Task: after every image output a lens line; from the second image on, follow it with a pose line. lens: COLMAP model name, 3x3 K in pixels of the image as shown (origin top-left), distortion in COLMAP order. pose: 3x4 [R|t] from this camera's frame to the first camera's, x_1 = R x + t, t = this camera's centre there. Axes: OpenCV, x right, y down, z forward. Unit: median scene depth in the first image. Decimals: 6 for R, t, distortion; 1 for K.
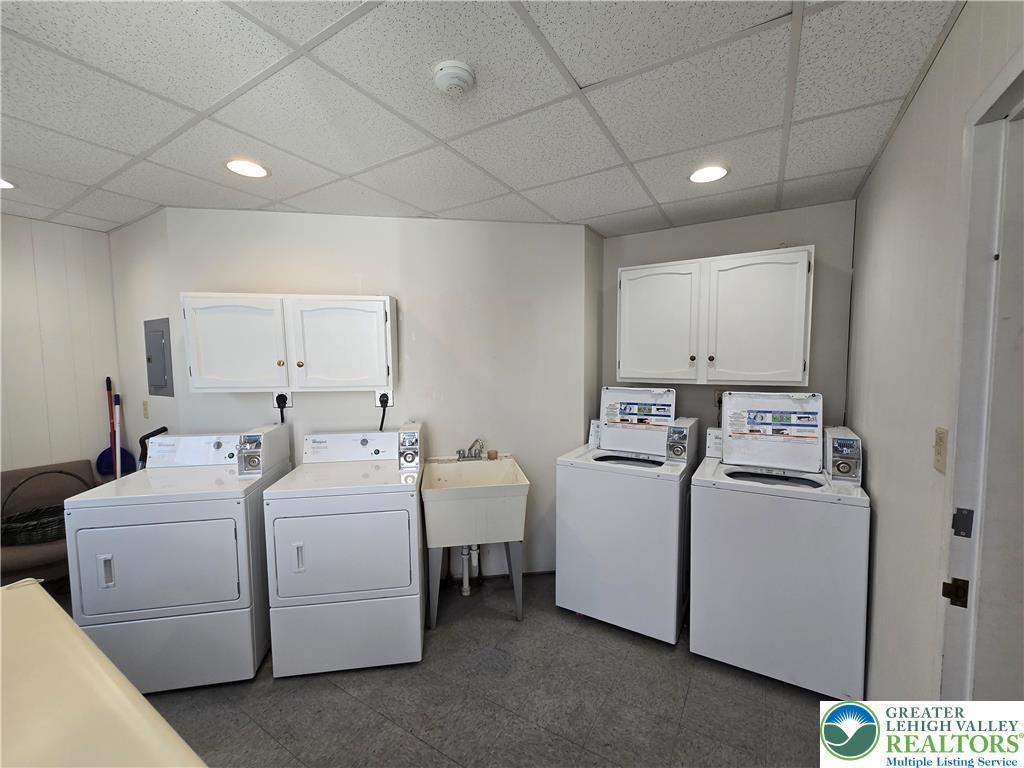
lens RADIAL K [[416.7, 0, 505.6], [0, 416.7, 389.9], [0, 0, 1]] dist [-0.006169, 0.002506]
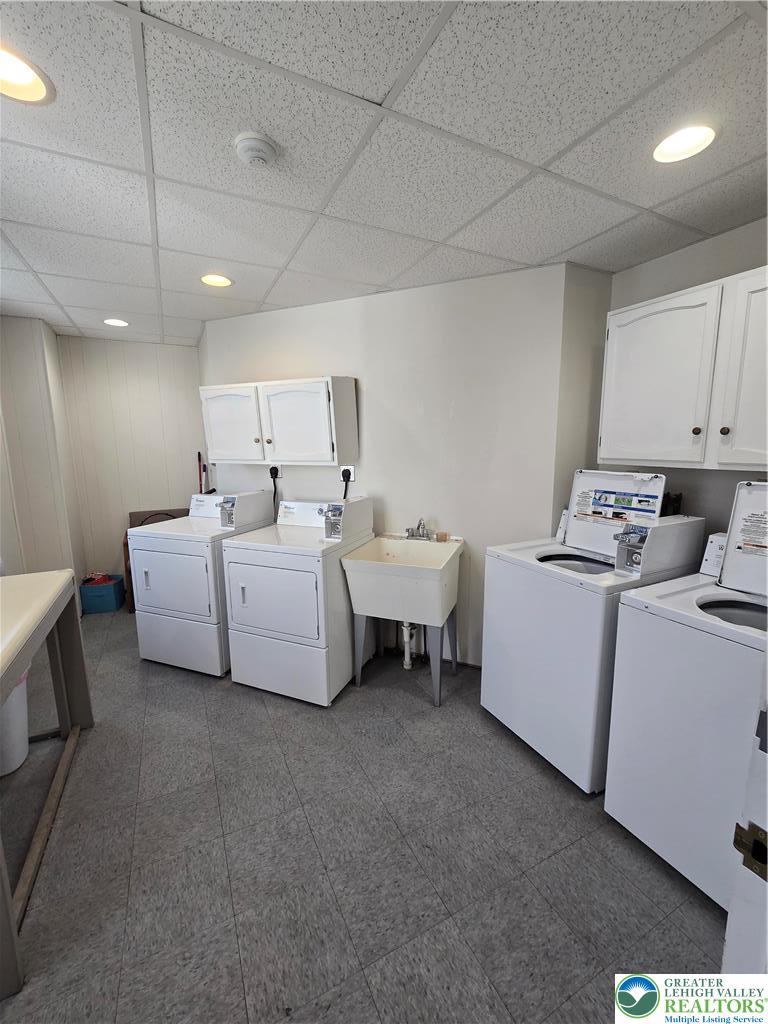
lens RADIAL K [[416.7, 0, 379.6], [0, 416.7, 510.4], [0, 0, 1]] dist [-0.006169, 0.002506]
pose [[0.848401, 0.082540, -0.522879, 0.374889], [-0.034574, 0.994300, 0.100859, 0.003607], [0.528224, -0.067491, 0.846419, 0.127068]]
